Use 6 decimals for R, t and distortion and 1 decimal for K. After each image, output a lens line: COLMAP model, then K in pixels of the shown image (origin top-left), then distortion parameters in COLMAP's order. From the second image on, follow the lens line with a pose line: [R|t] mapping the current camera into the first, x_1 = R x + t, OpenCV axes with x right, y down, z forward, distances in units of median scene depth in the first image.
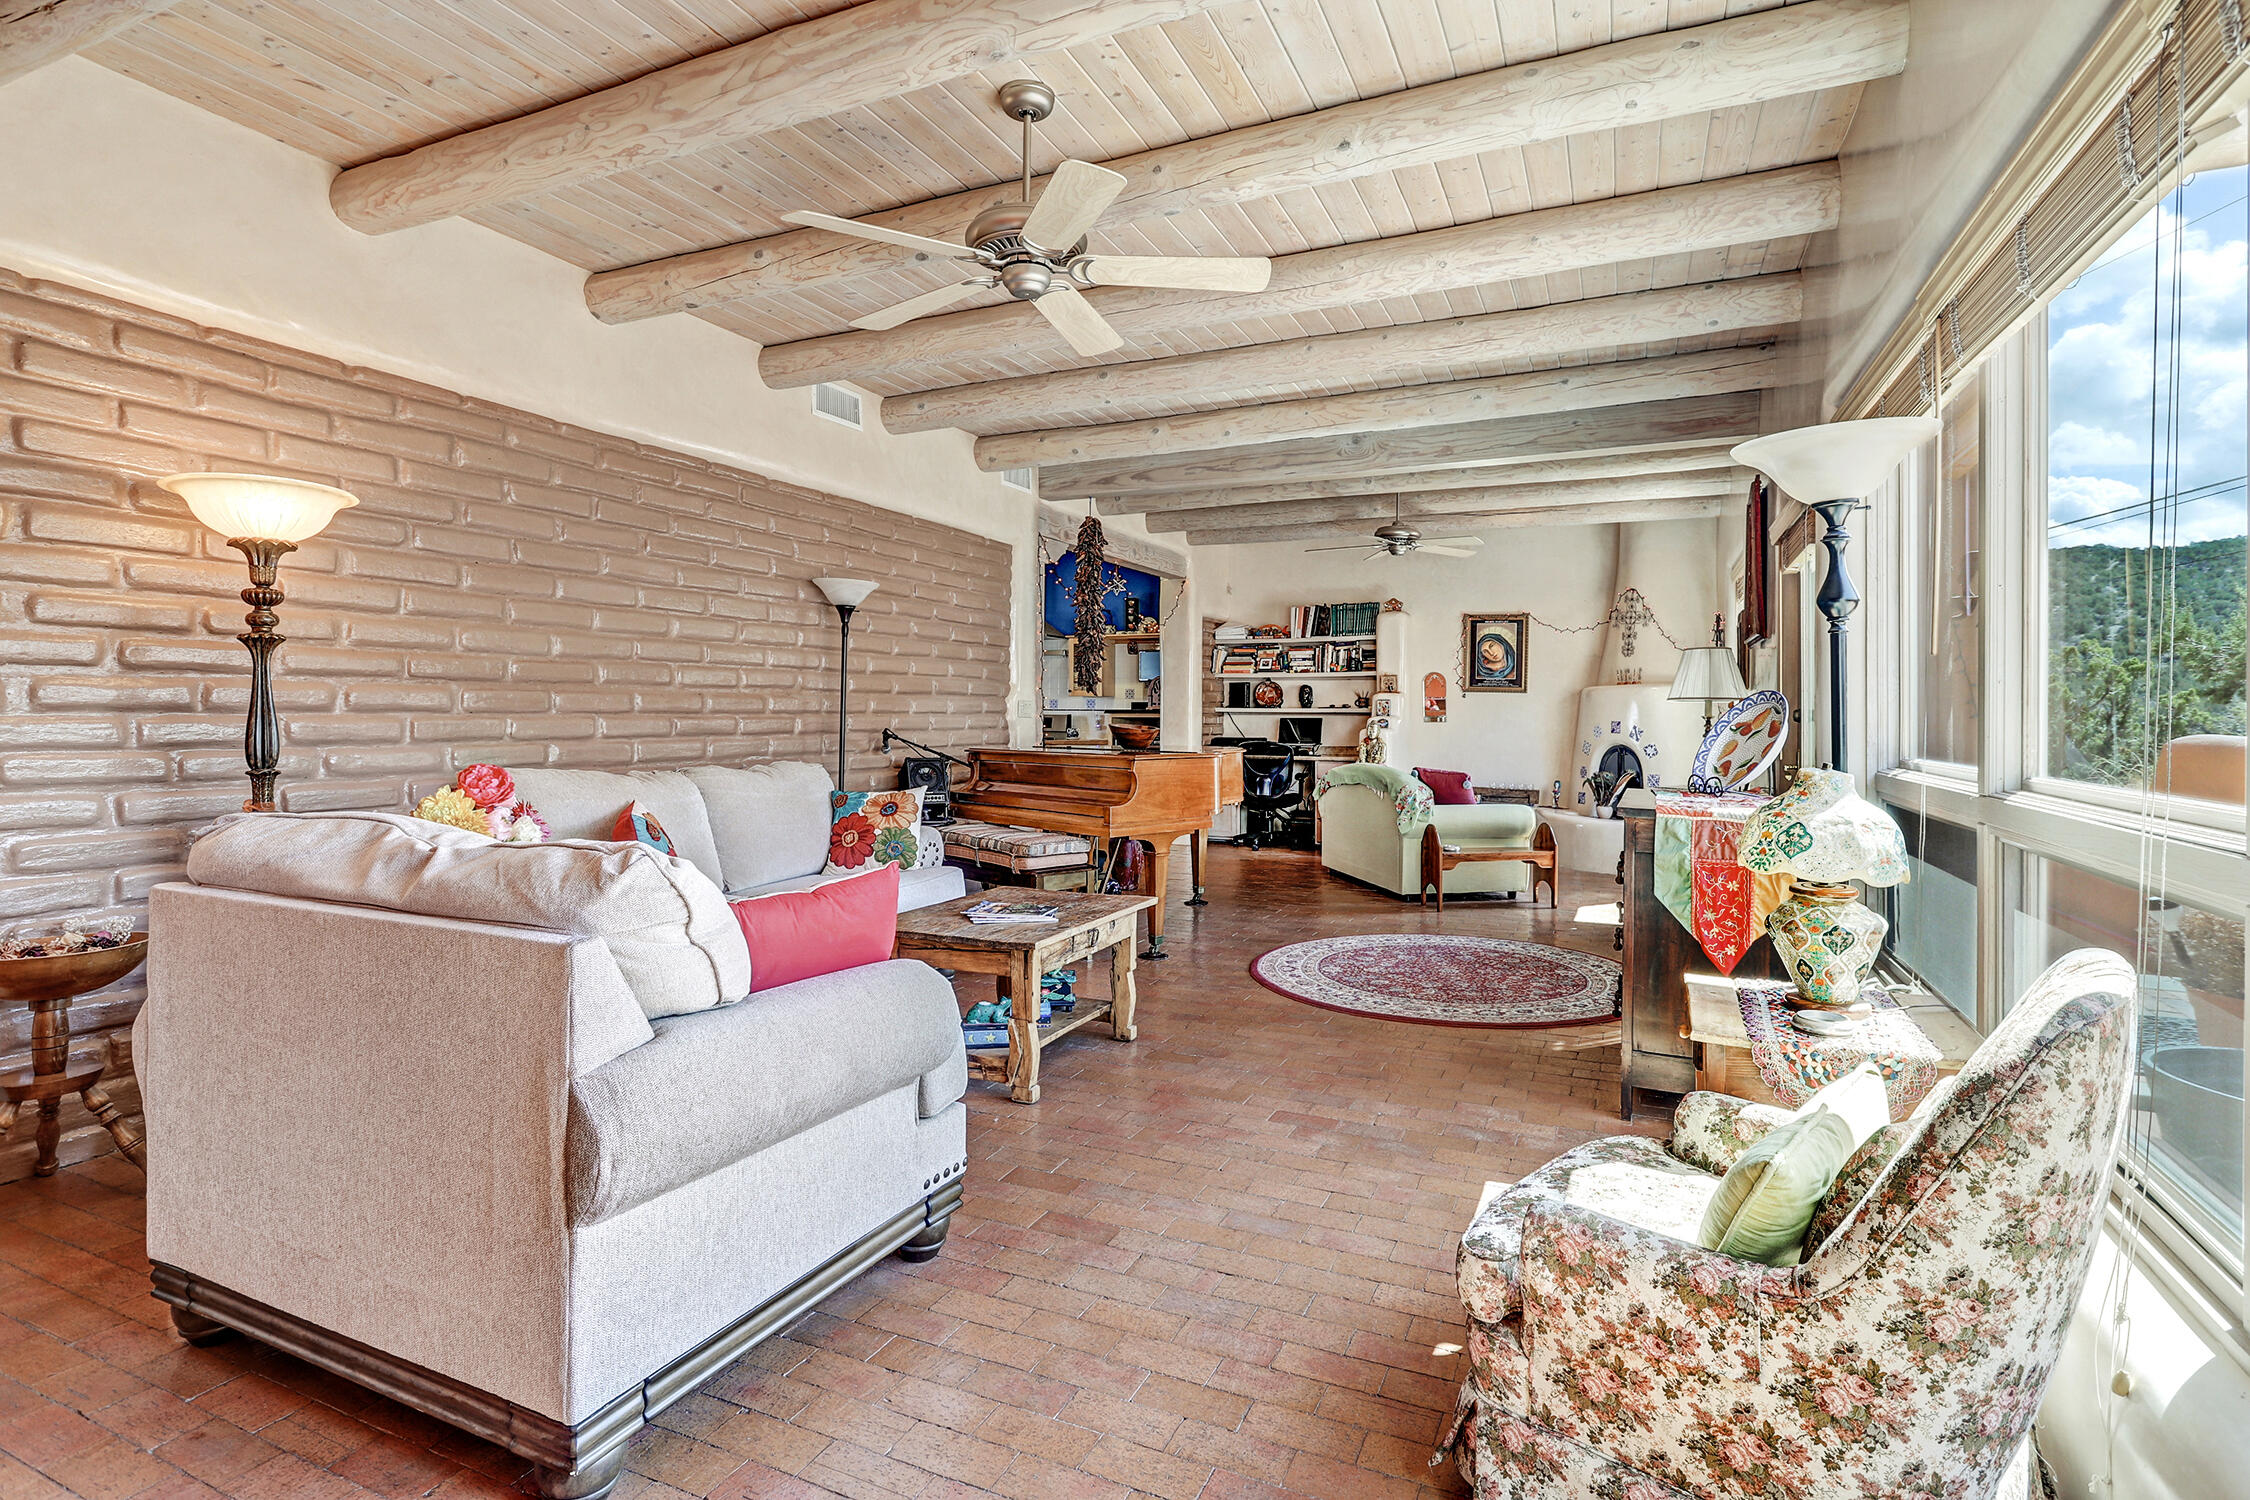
lens RADIAL K [[1119.3, 0, 1117.5], [0, 1119.3, 711.6], [0, 0, 1]] dist [-0.001890, 0.000010]
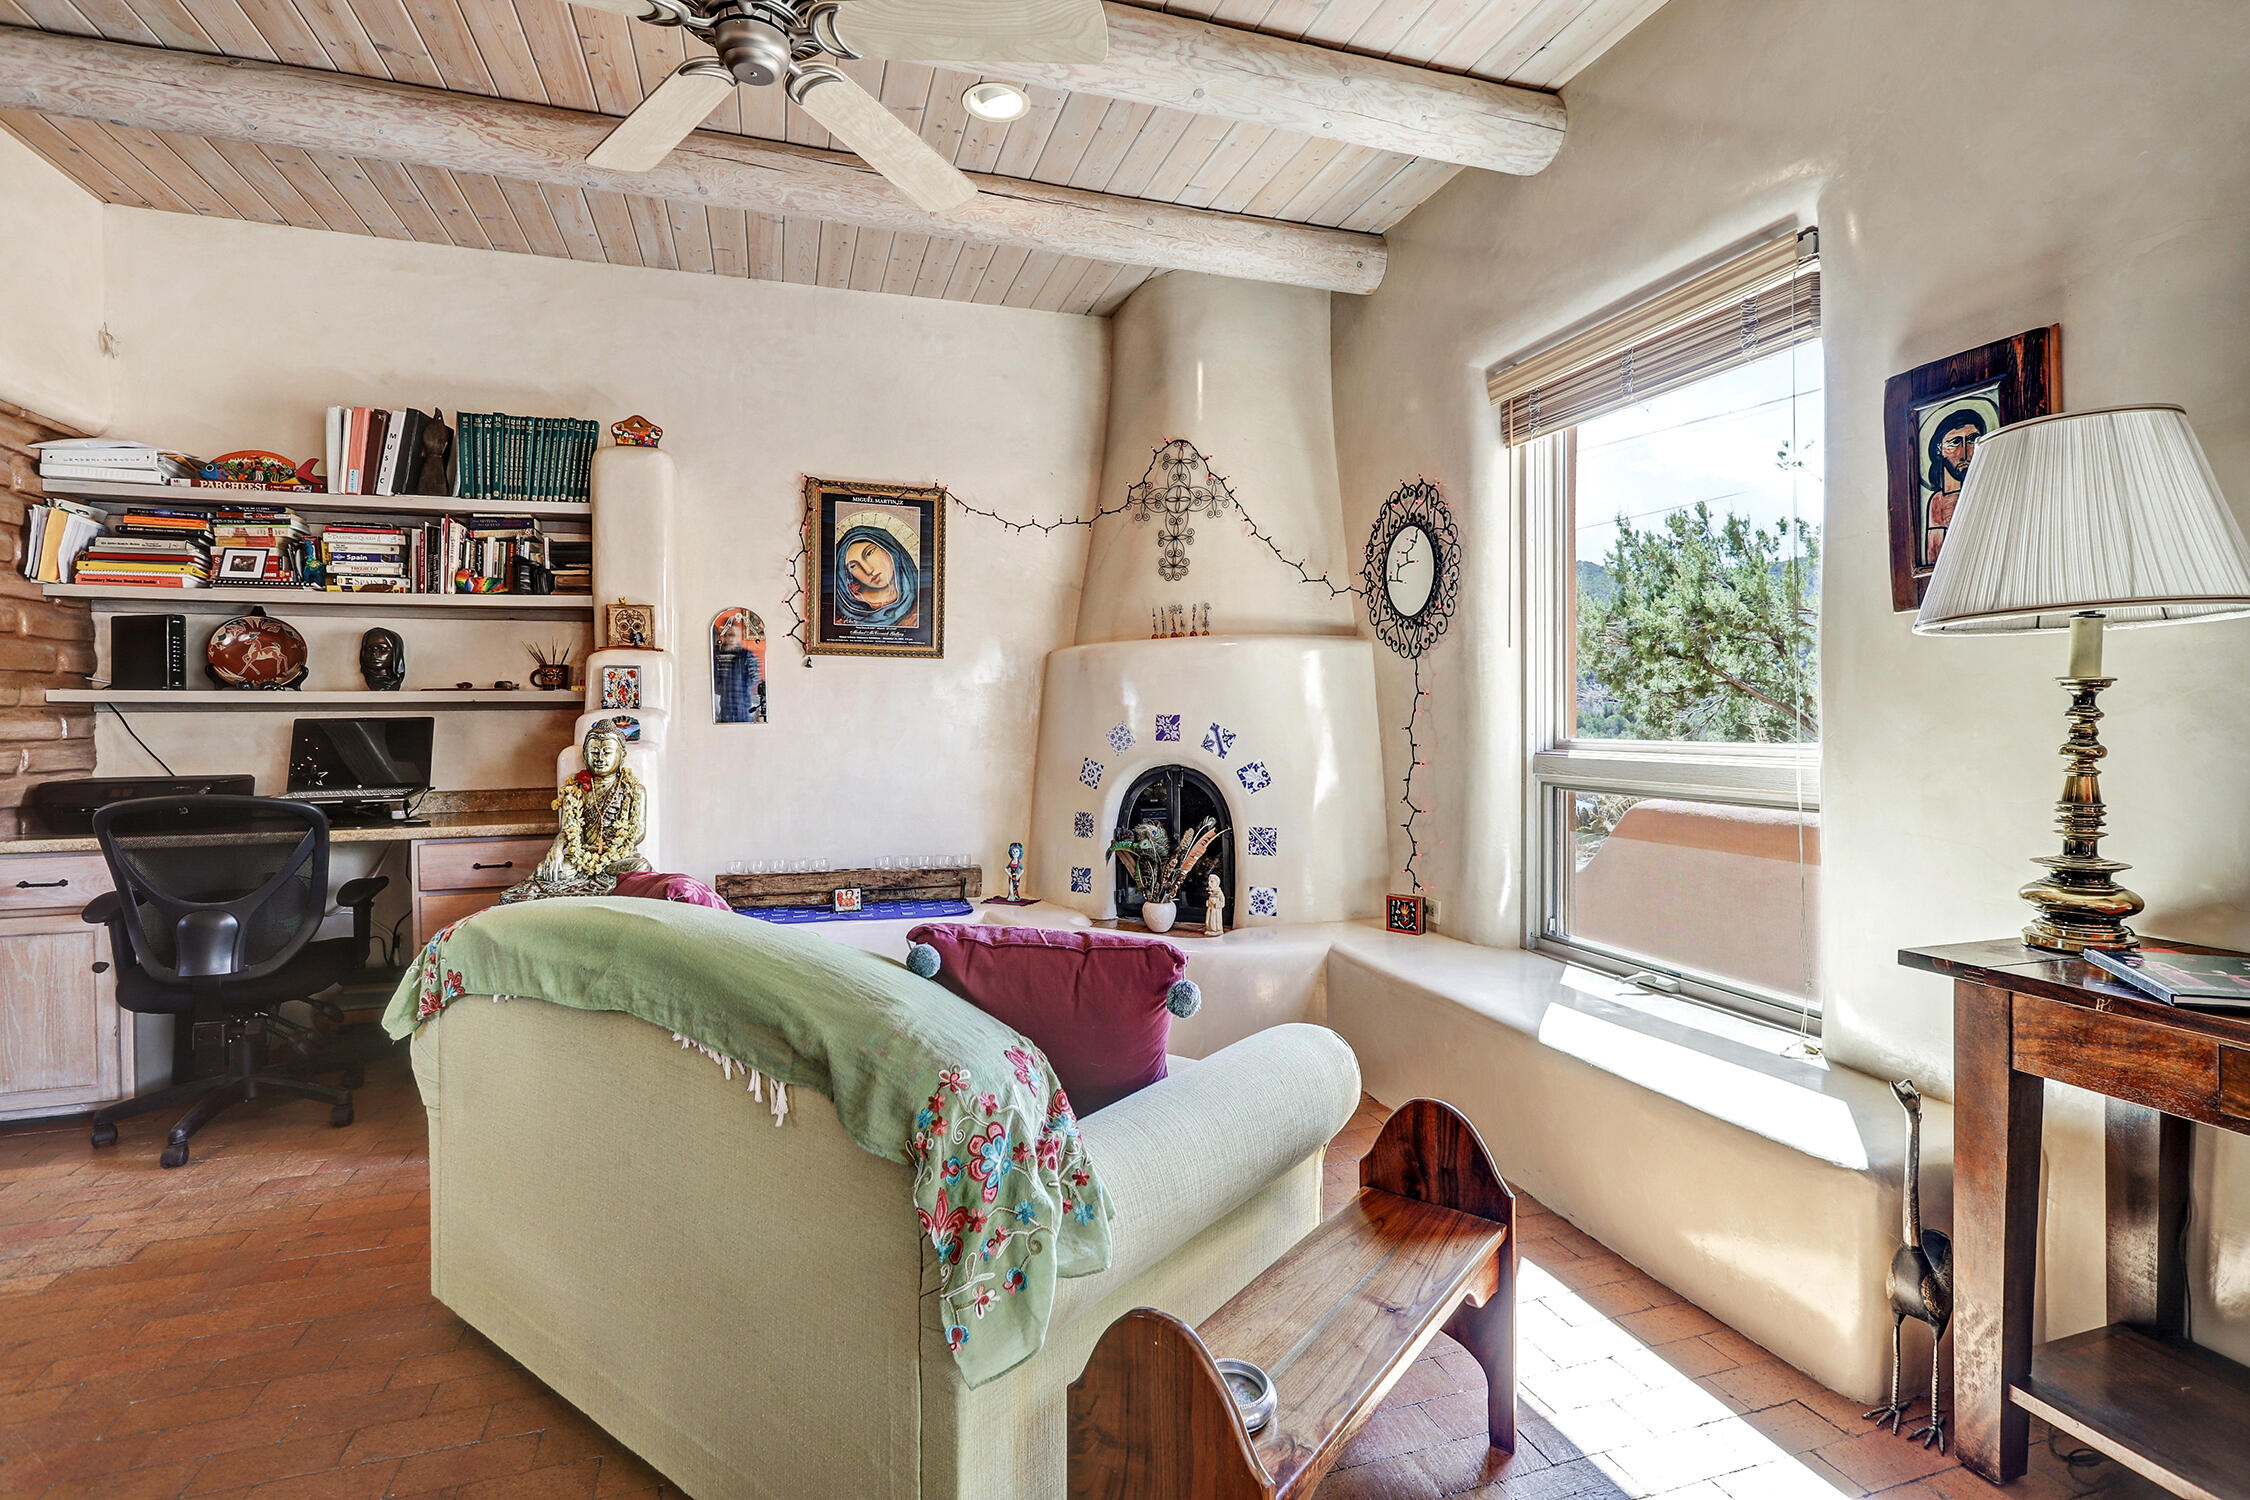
lens RADIAL K [[1065.1, 0, 1124.2], [0, 1065.1, 725.6], [0, 0, 1]] dist [-0.002602, -0.000004]
pose [[0.733368, -0.015524, 0.679655, 0.160171], [0.008919, 0.999873, 0.013214, 0.008645], [-0.679773, -0.003629, 0.733413, 0.845902]]
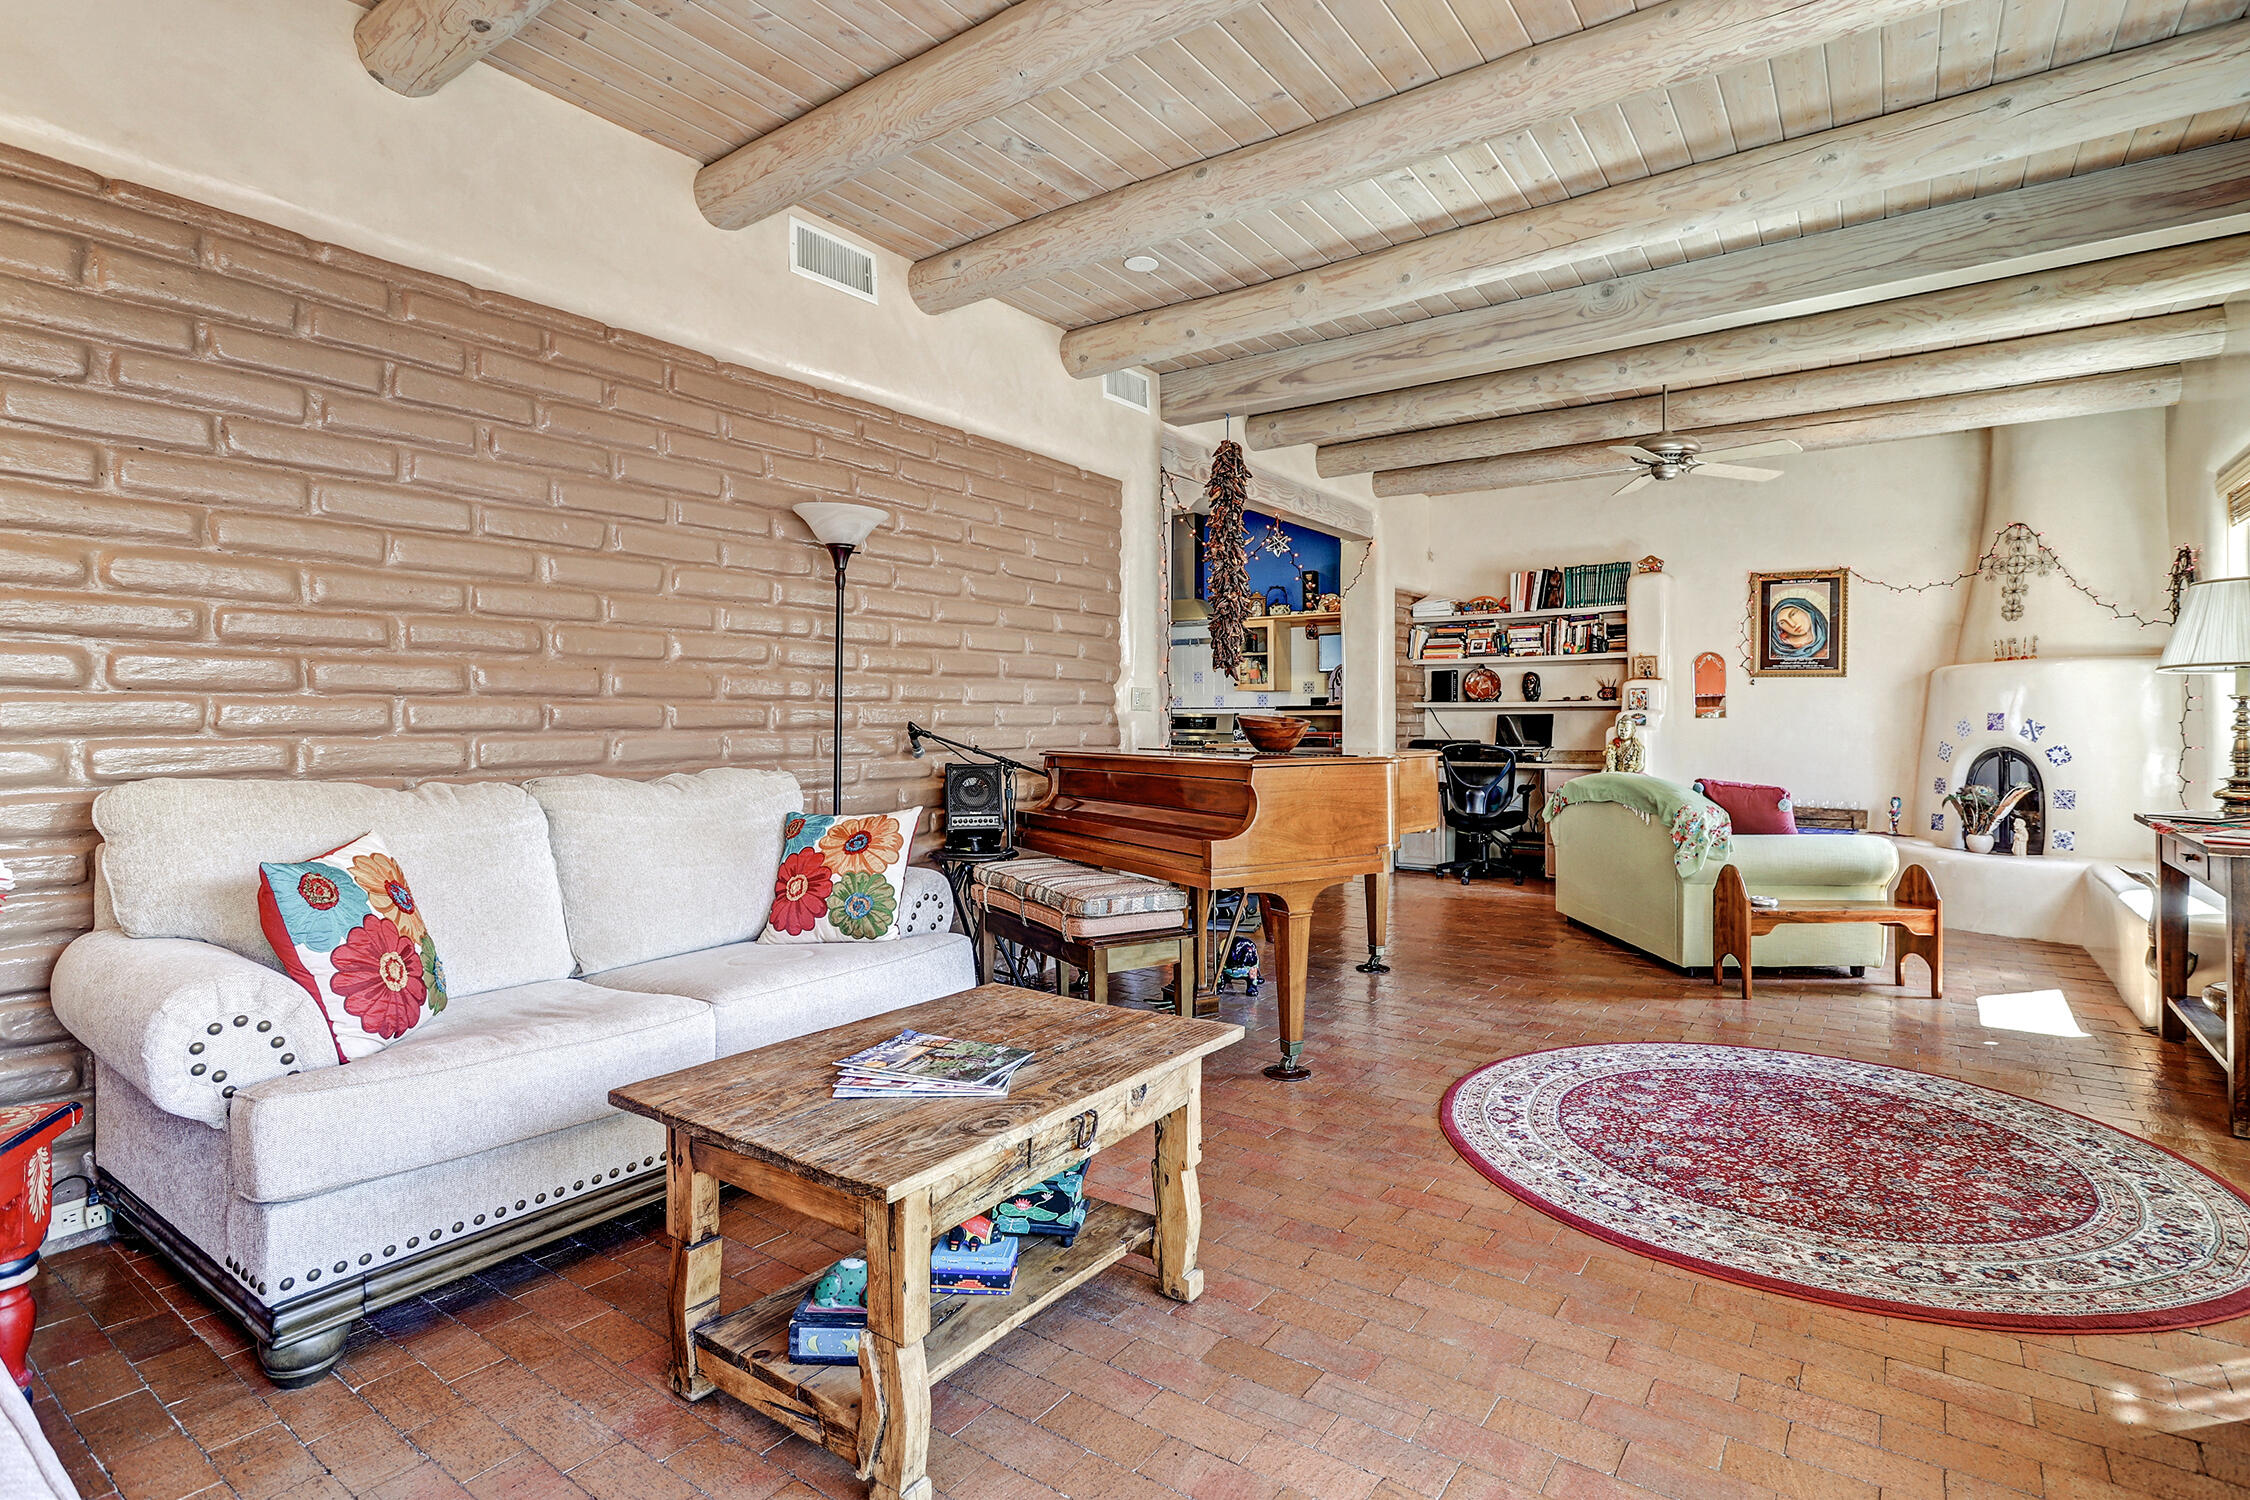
lens RADIAL K [[1104.8, 0, 1141.1], [0, 1104.8, 712.1], [0, 0, 1]] dist [0.000700, 0.000780]
pose [[0.985140, -0.006895, -0.171615, 0.046596], [0.005750, 0.999958, -0.007173, 0.012128], [0.171658, 0.006079, 0.985138, 0.280506]]
